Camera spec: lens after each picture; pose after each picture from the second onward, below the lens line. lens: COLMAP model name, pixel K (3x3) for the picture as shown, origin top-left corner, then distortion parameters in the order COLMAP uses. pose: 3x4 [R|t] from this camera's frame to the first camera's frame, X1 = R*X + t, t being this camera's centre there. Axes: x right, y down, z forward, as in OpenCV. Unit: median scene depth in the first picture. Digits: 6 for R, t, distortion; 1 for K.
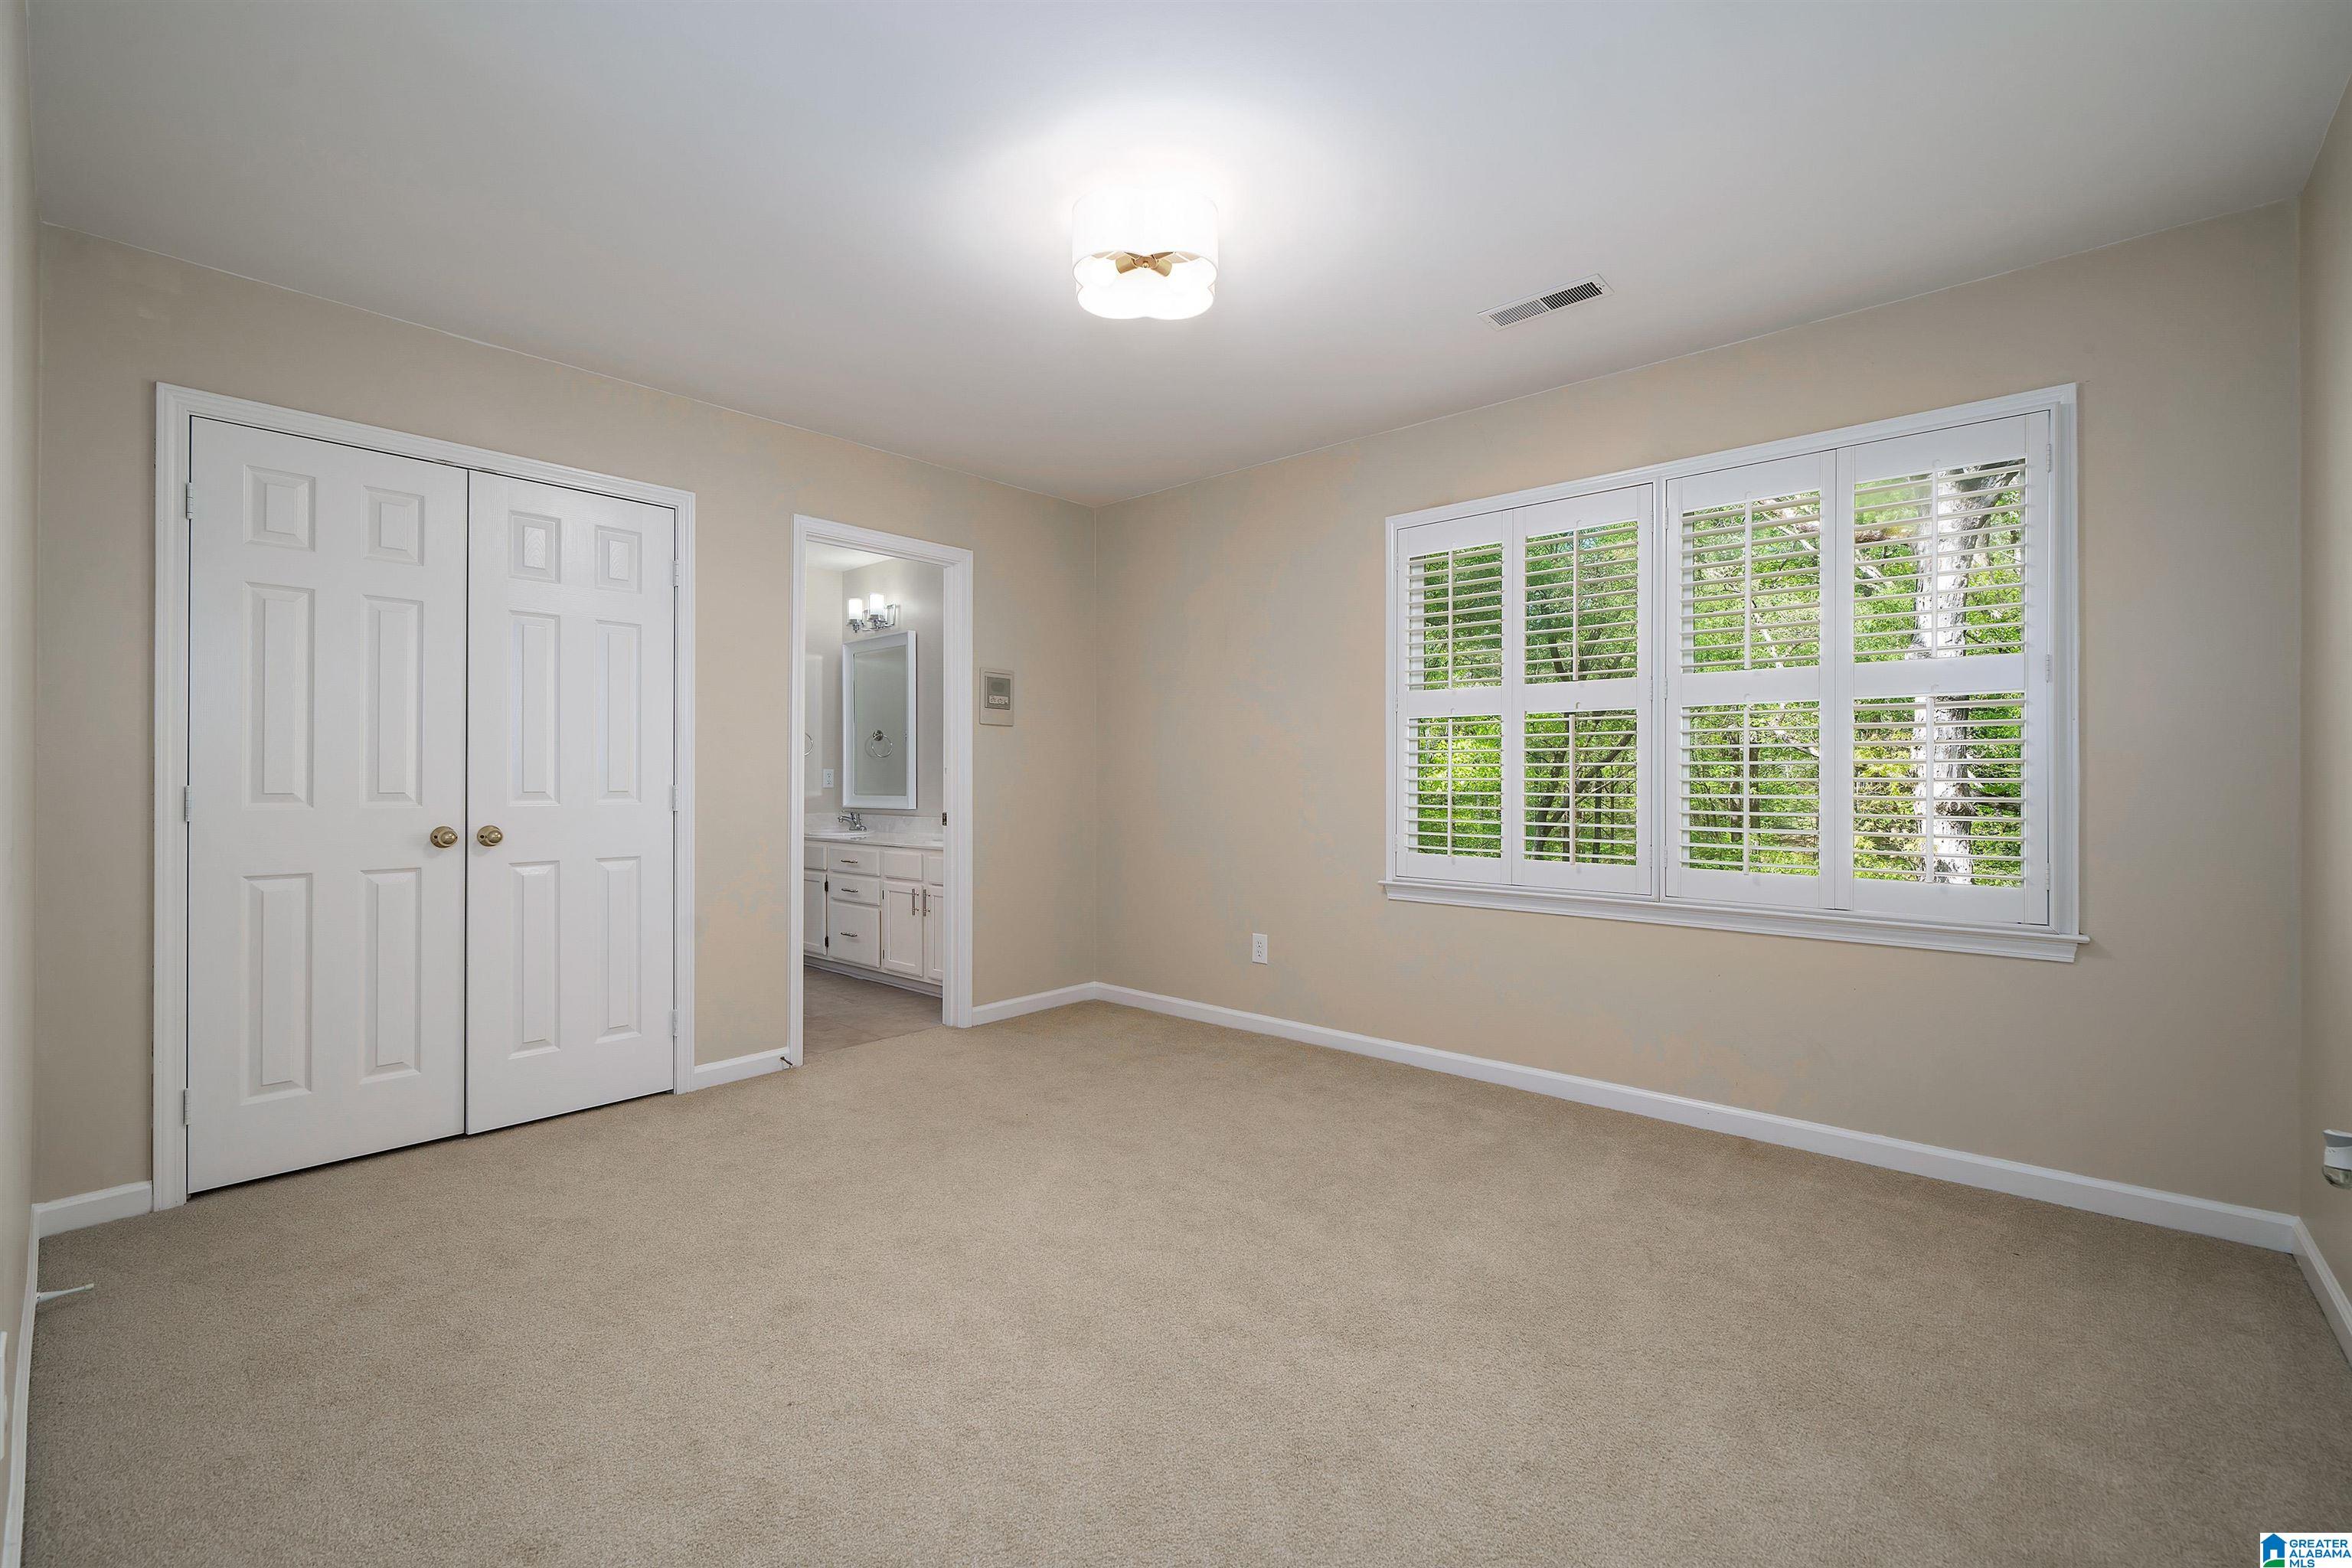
lens RADIAL K [[985.5, 0, 1176.0], [0, 985.5, 784.0], [0, 0, 1]] dist [-0.000161, -0.000005]
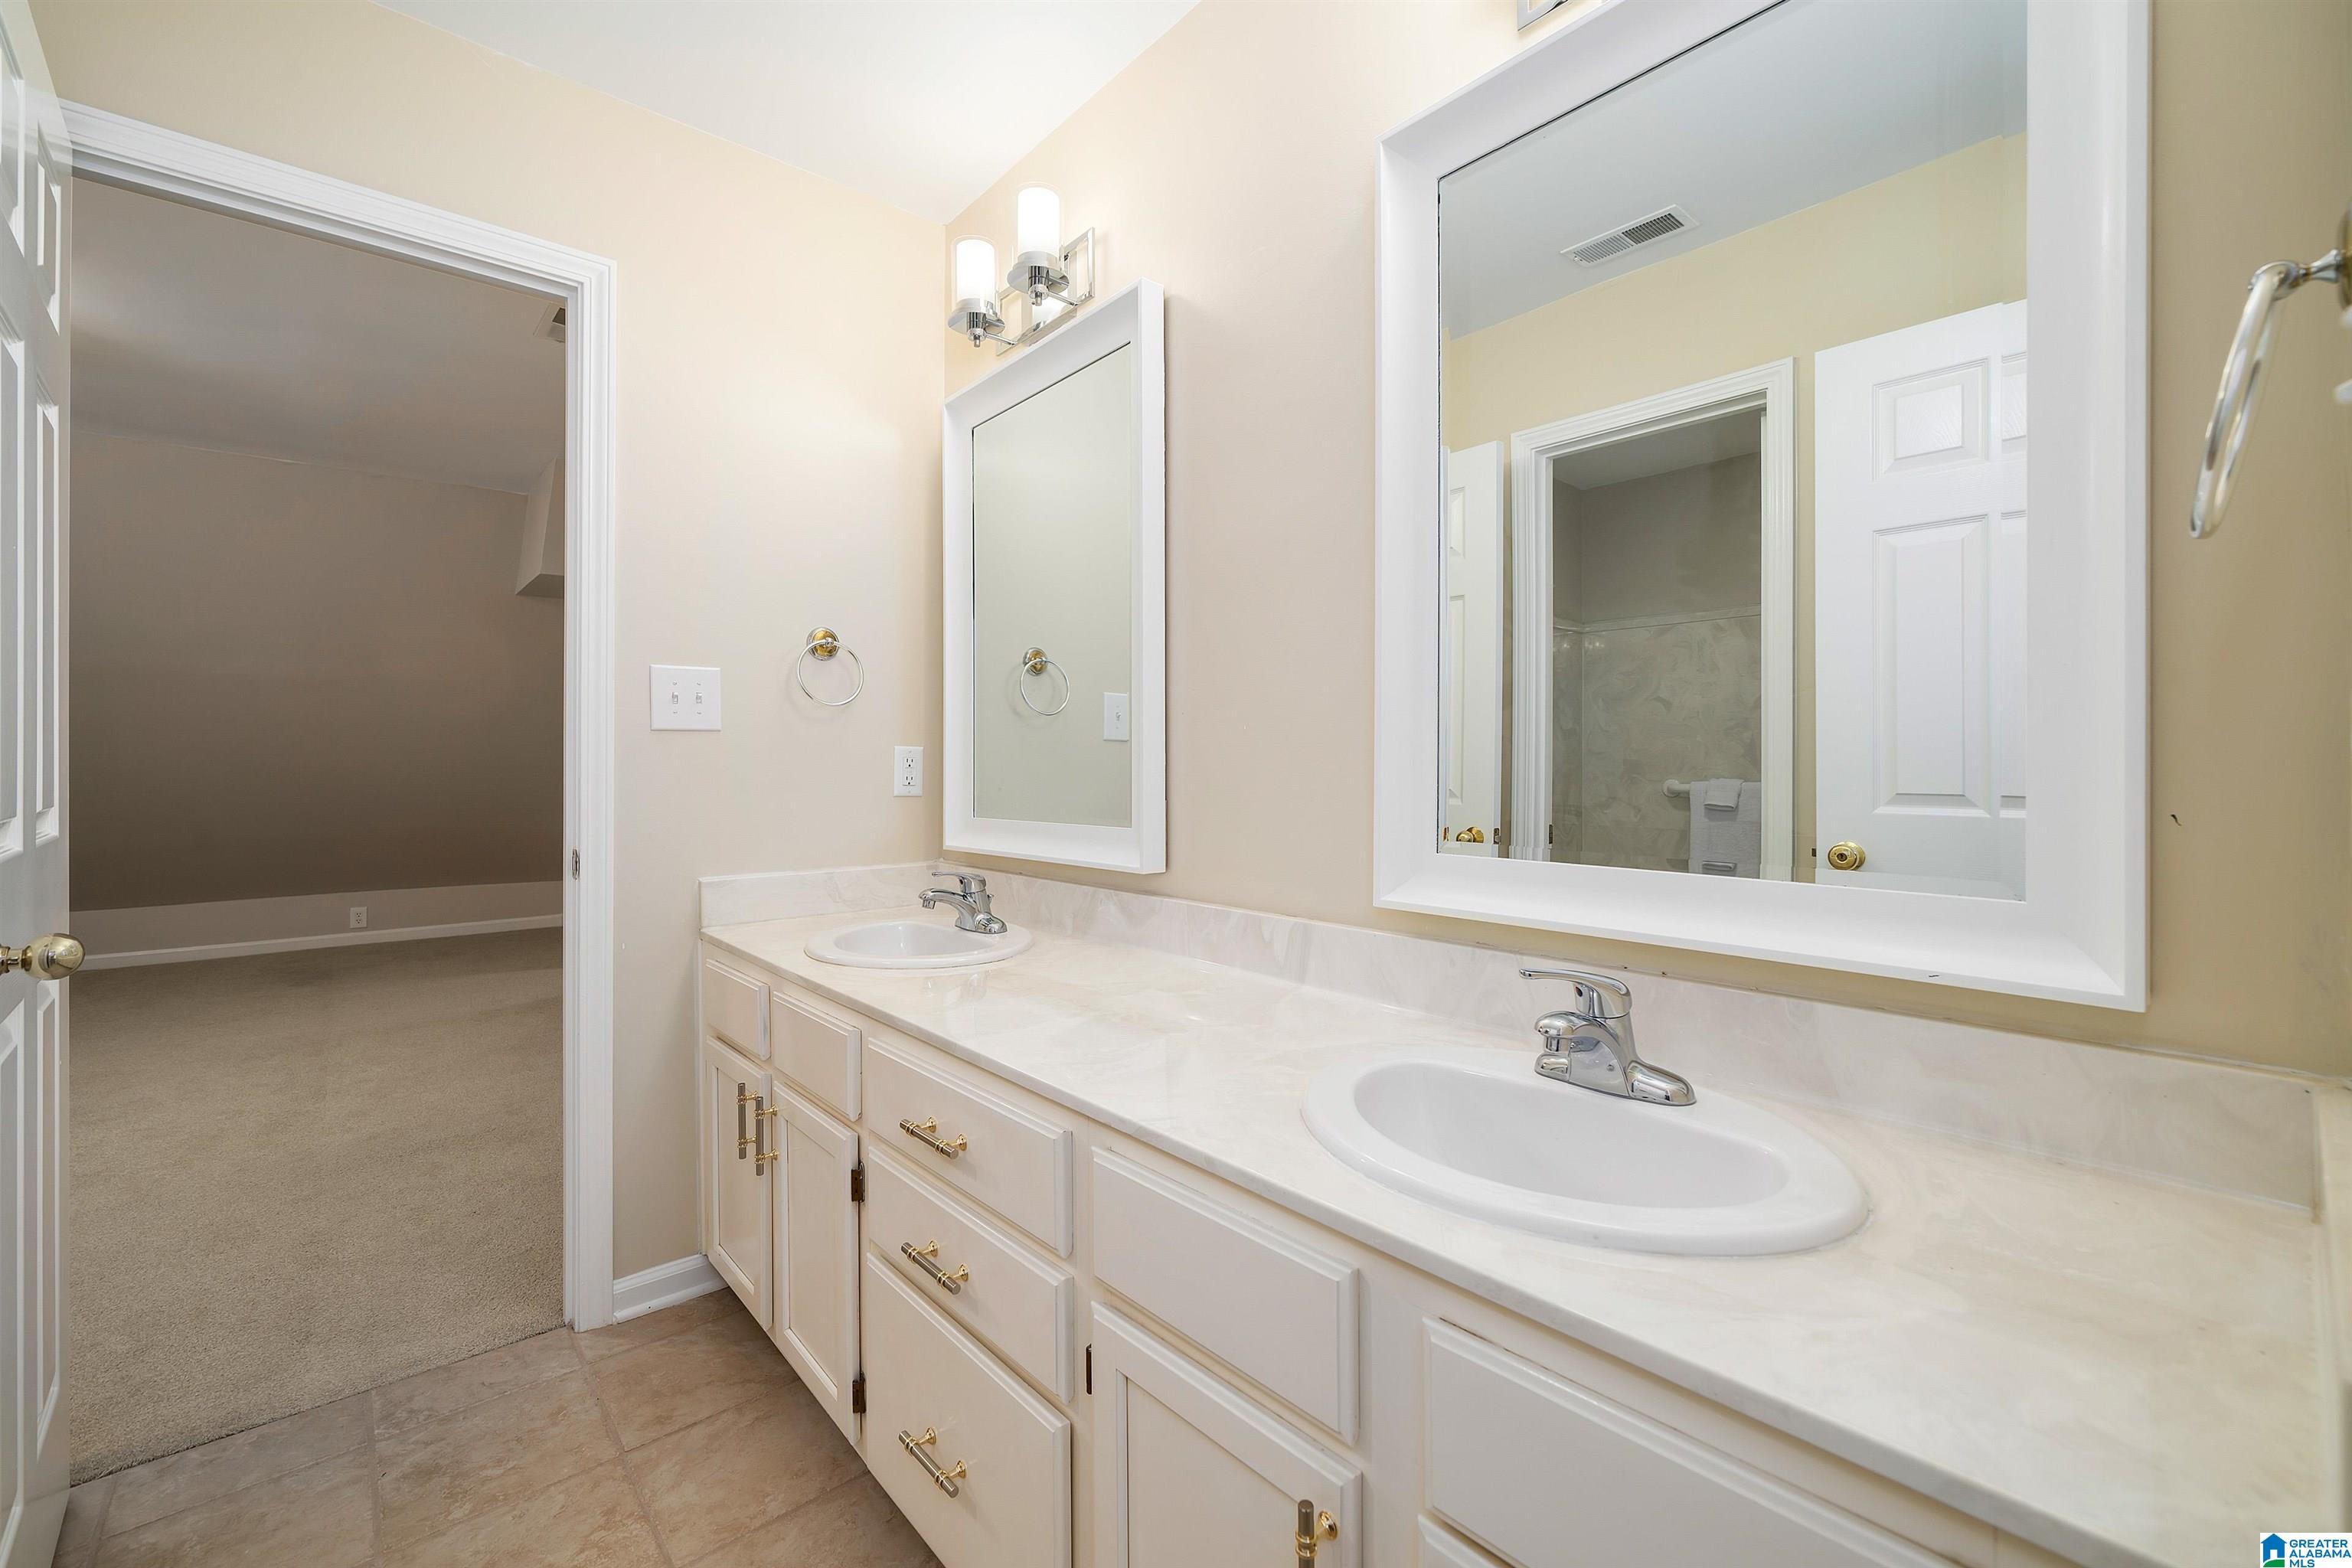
lens RADIAL K [[994.6, 0, 1176.0], [0, 994.6, 784.0], [0, 0, 1]] dist [0.000082, -0.000001]
pose [[0.991194, 0.000720, -0.132419, -0.212438], [-0.000098, 0.999989, 0.004708, -0.002965], [0.132421, -0.004653, 0.991183, 0.673097]]
